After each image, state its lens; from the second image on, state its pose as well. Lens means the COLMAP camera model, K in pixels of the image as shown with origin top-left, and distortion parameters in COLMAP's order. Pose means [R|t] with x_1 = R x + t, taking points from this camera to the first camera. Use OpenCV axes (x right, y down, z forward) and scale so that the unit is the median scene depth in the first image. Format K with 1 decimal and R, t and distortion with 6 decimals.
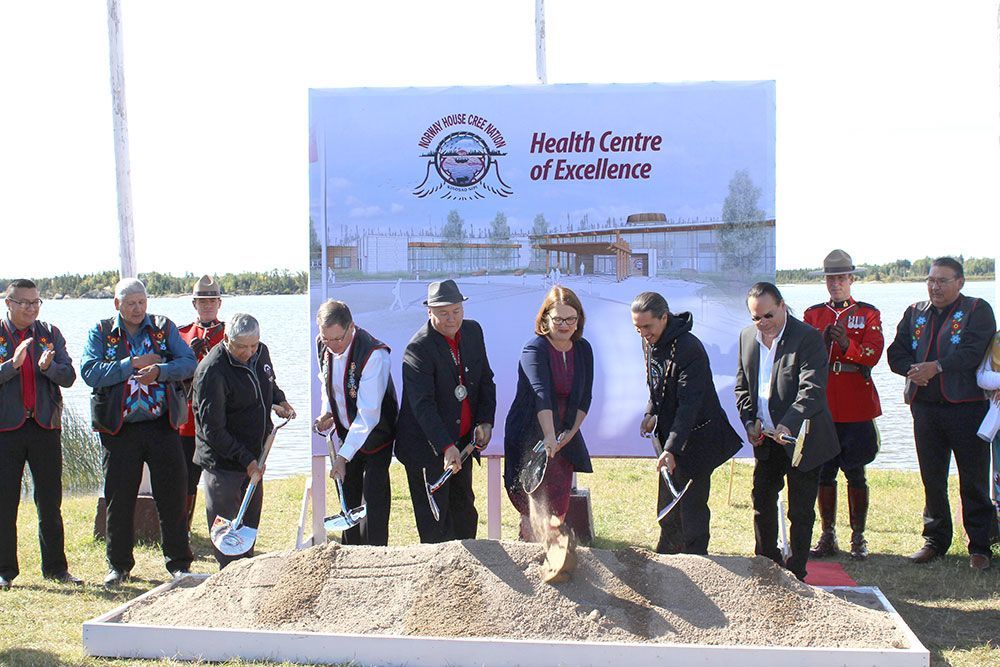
lens RADIAL K [[2779.5, 0, 500.0], [0, 2779.5, 333.5], [0, 0, 1]] dist [0.059022, 0.607404]
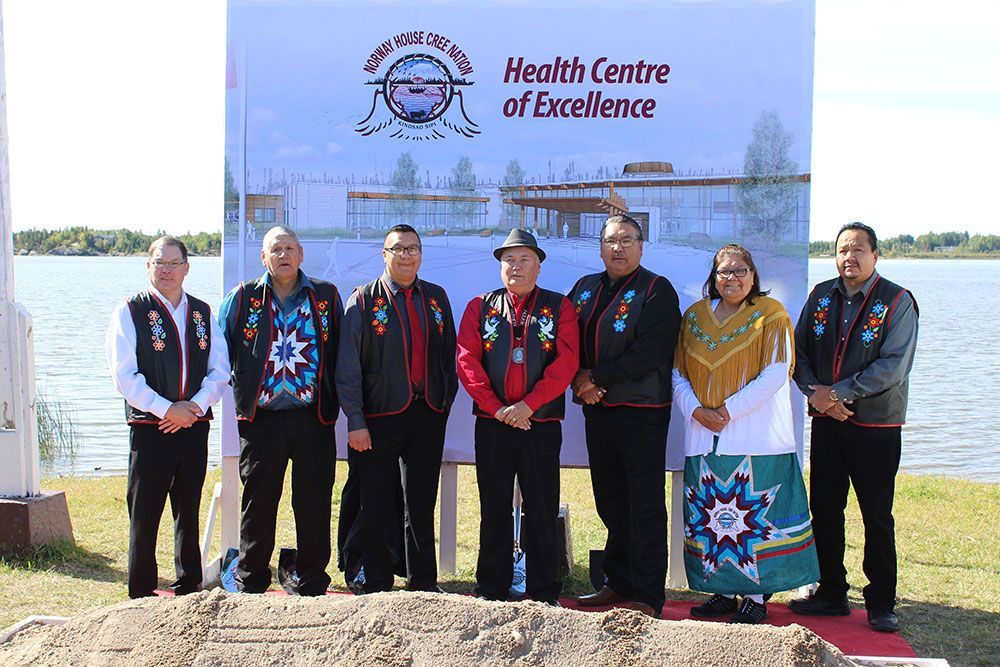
lens RADIAL K [[2779.5, 0, 500.0], [0, 2779.5, 333.5], [0, 0, 1]] dist [0.059022, 0.607404]
pose [[0.999712, 0.023652, 0.004115, 0.008282], [-0.023699, 0.999650, 0.011794, -0.002667], [-0.003835, -0.011888, 0.999922, 0.205443]]
